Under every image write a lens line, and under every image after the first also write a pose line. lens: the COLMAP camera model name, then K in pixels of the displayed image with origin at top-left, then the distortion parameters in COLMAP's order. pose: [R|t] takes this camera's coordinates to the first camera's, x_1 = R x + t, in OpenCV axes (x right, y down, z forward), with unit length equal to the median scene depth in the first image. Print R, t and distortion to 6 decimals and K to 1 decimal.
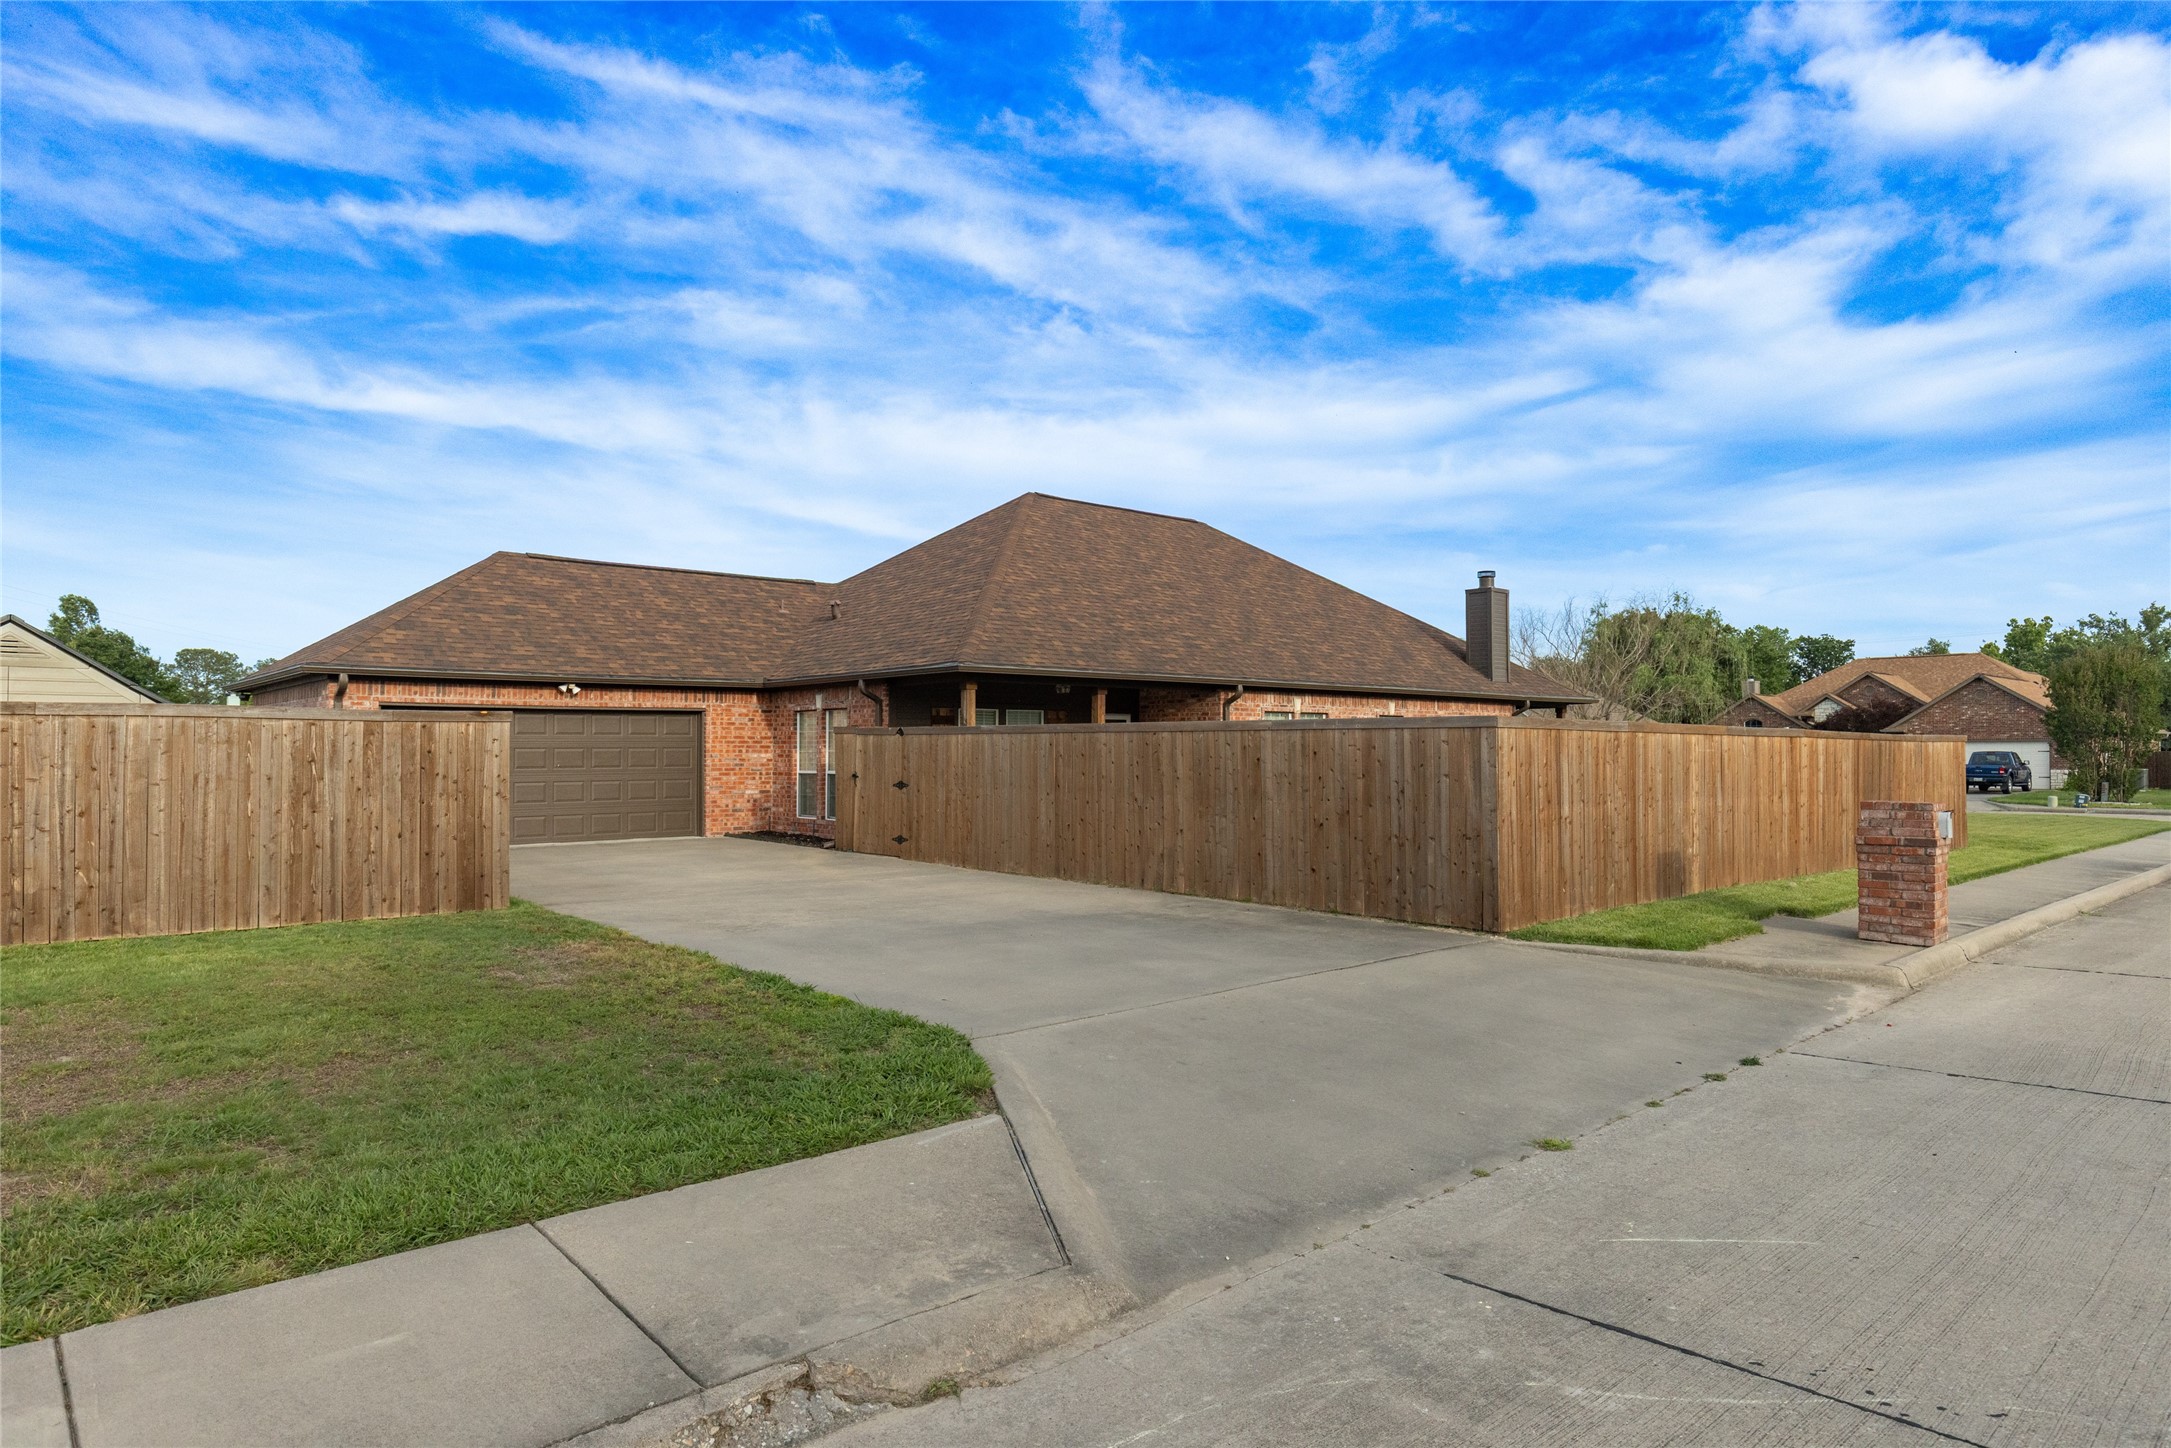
lens RADIAL K [[1273.3, 0, 1085.5], [0, 1273.3, 724.0], [0, 0, 1]] dist [0.020181, 0.000493]
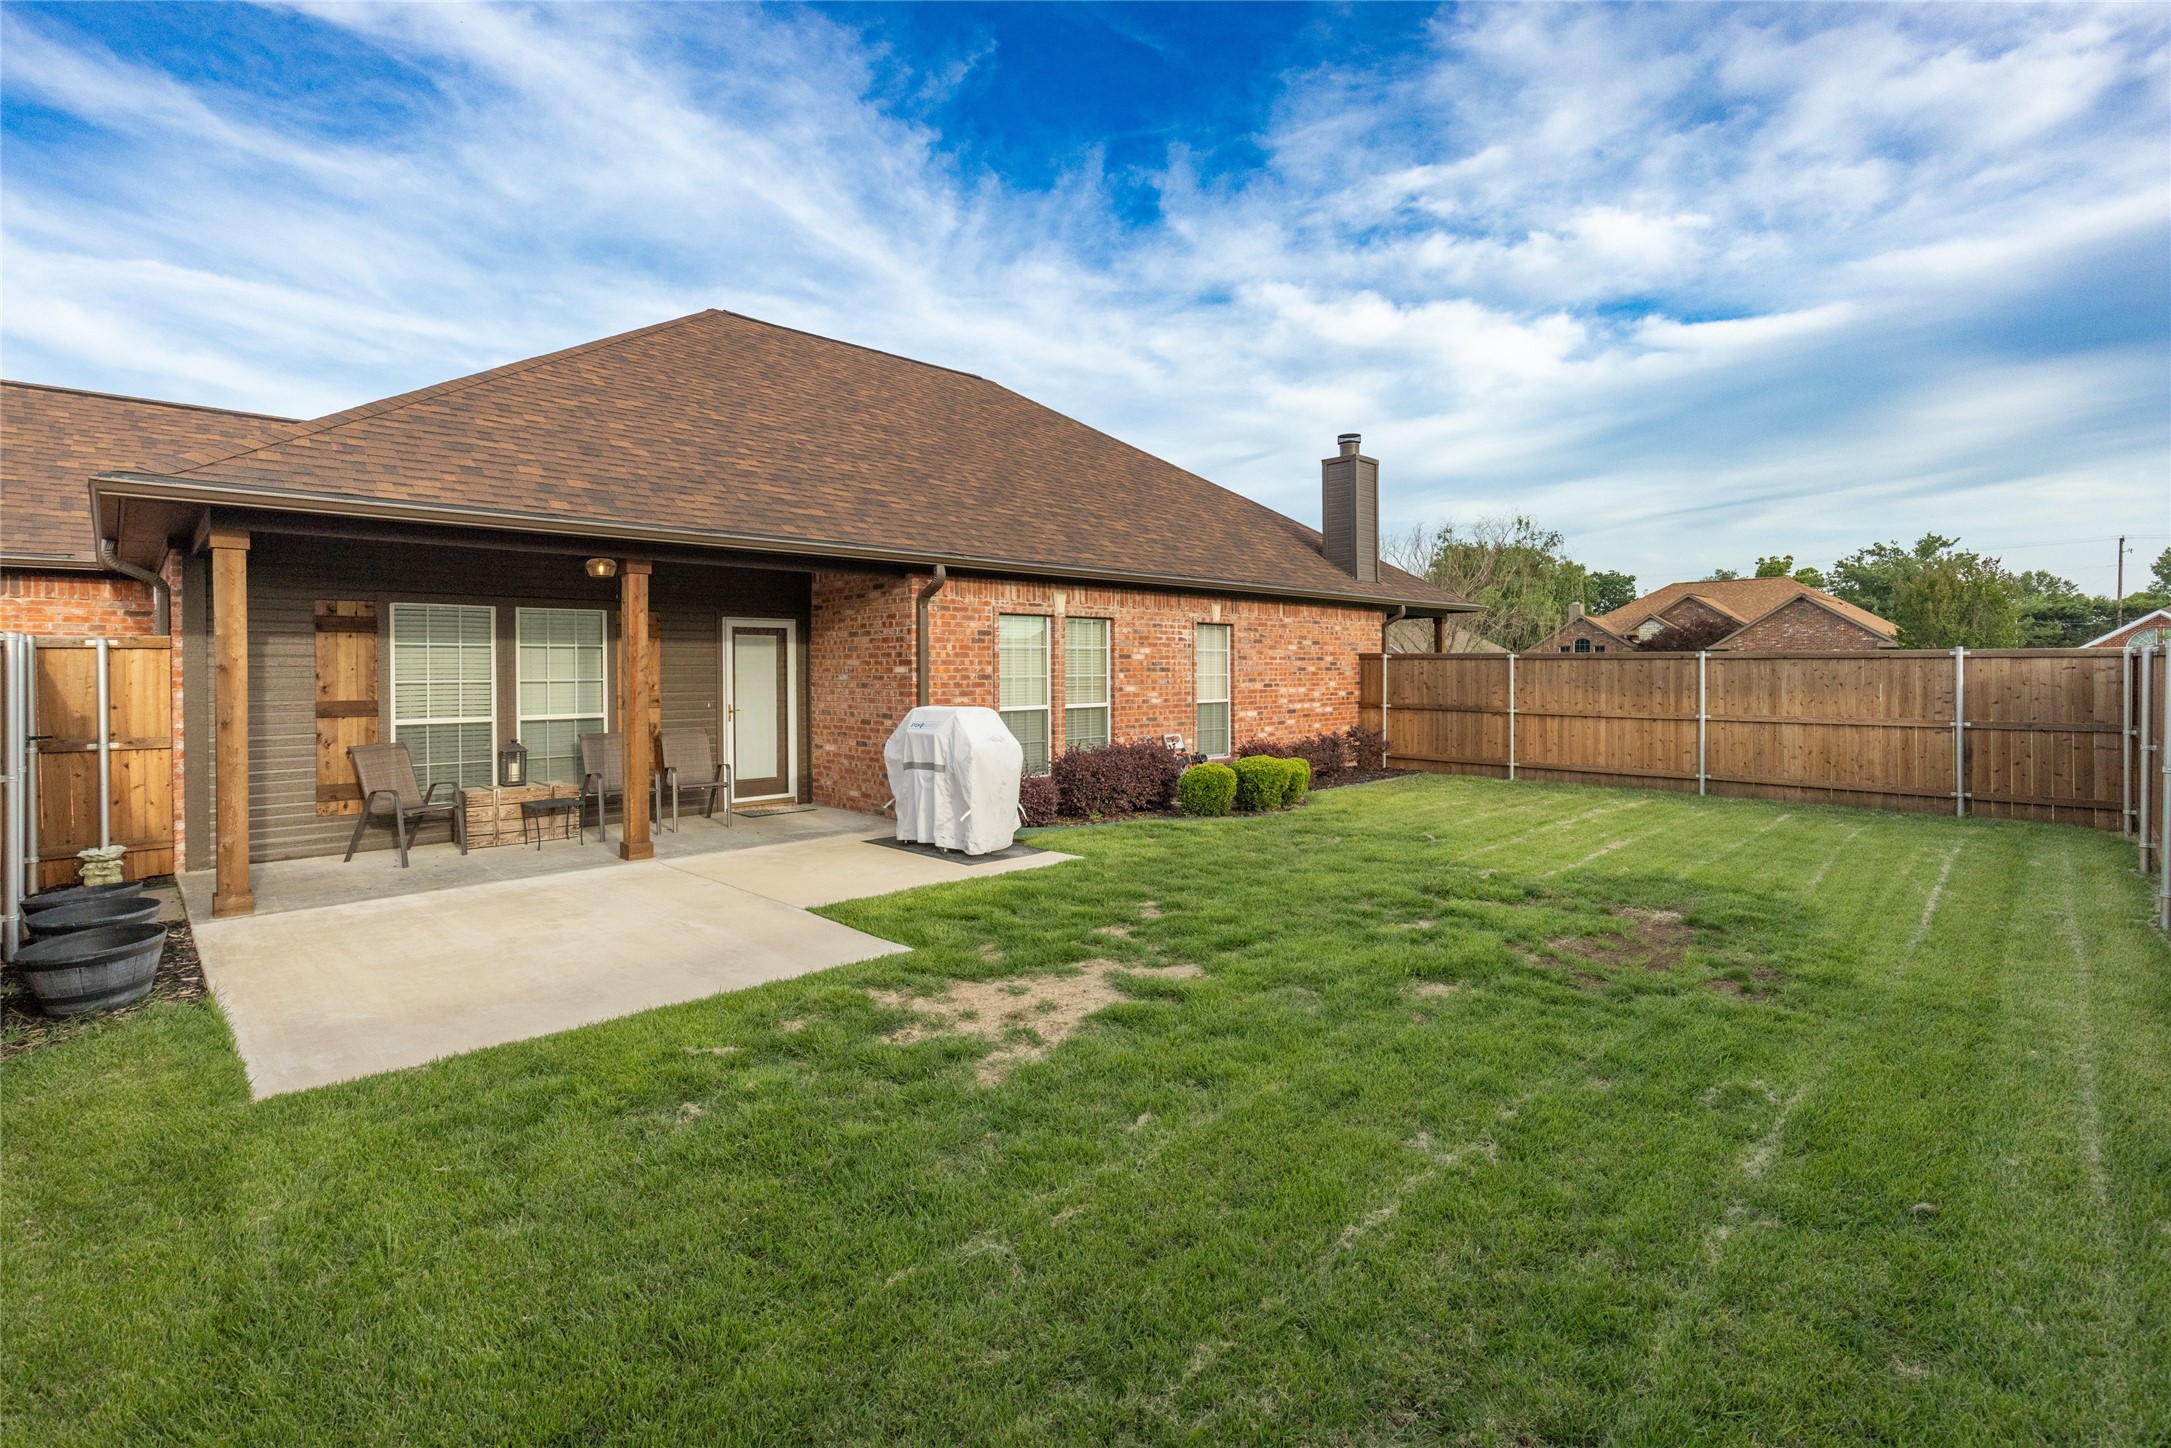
lens RADIAL K [[993.9, 0, 1079.3], [0, 993.9, 660.5], [0, 0, 1]] dist [0.000021, -0.000098]
pose [[0.998713, -0.003501, 0.050596, 0.123120], [0.002825, 0.999906, 0.013423, 0.005334], [-0.050638, -0.013263, 0.998629, 0.414259]]
